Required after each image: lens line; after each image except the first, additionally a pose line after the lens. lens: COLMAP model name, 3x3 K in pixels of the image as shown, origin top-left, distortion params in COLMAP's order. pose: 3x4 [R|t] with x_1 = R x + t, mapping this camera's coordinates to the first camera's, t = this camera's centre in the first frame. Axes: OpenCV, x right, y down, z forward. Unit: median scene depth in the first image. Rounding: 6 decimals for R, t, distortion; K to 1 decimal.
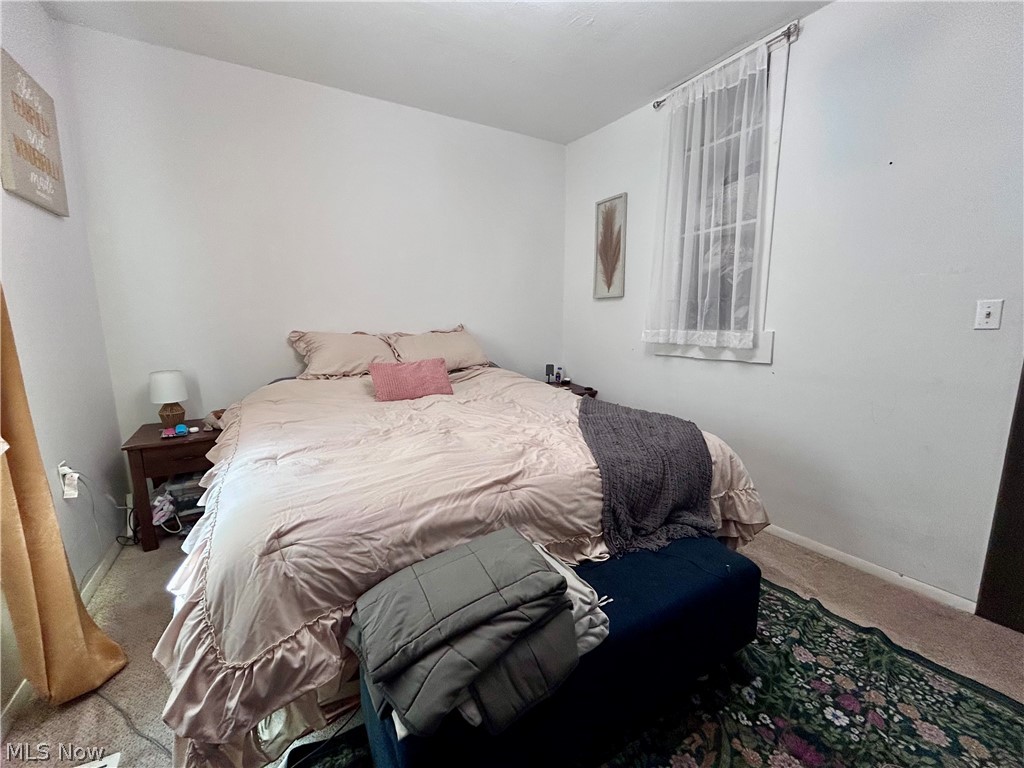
lens RADIAL K [[419.4, 0, 507.2], [0, 419.4, 384.1], [0, 0, 1]] dist [-0.000751, -0.000492]
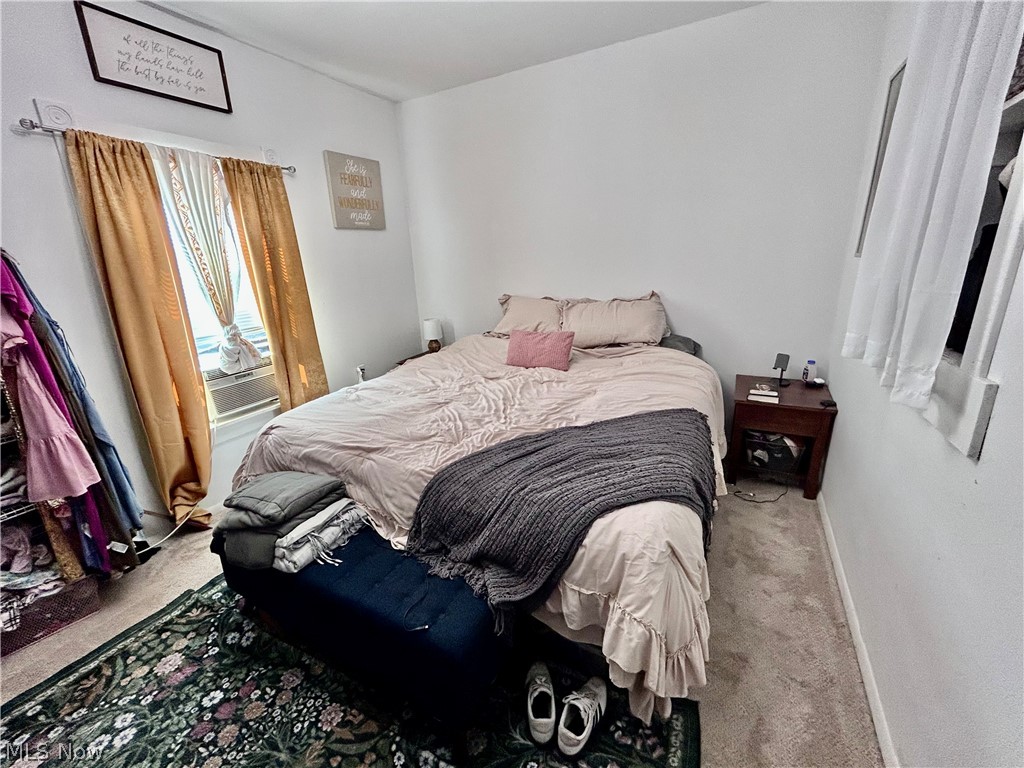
lens RADIAL K [[428.2, 0, 509.9], [0, 428.2, 385.1], [0, 0, 1]] dist [-0.001888, 0.001097]
pose [[0.516148, 0.233617, -0.824023, 1.341173], [-0.095622, 0.971786, 0.215614, -0.307796], [0.851145, -0.032494, 0.523924, 0.732298]]
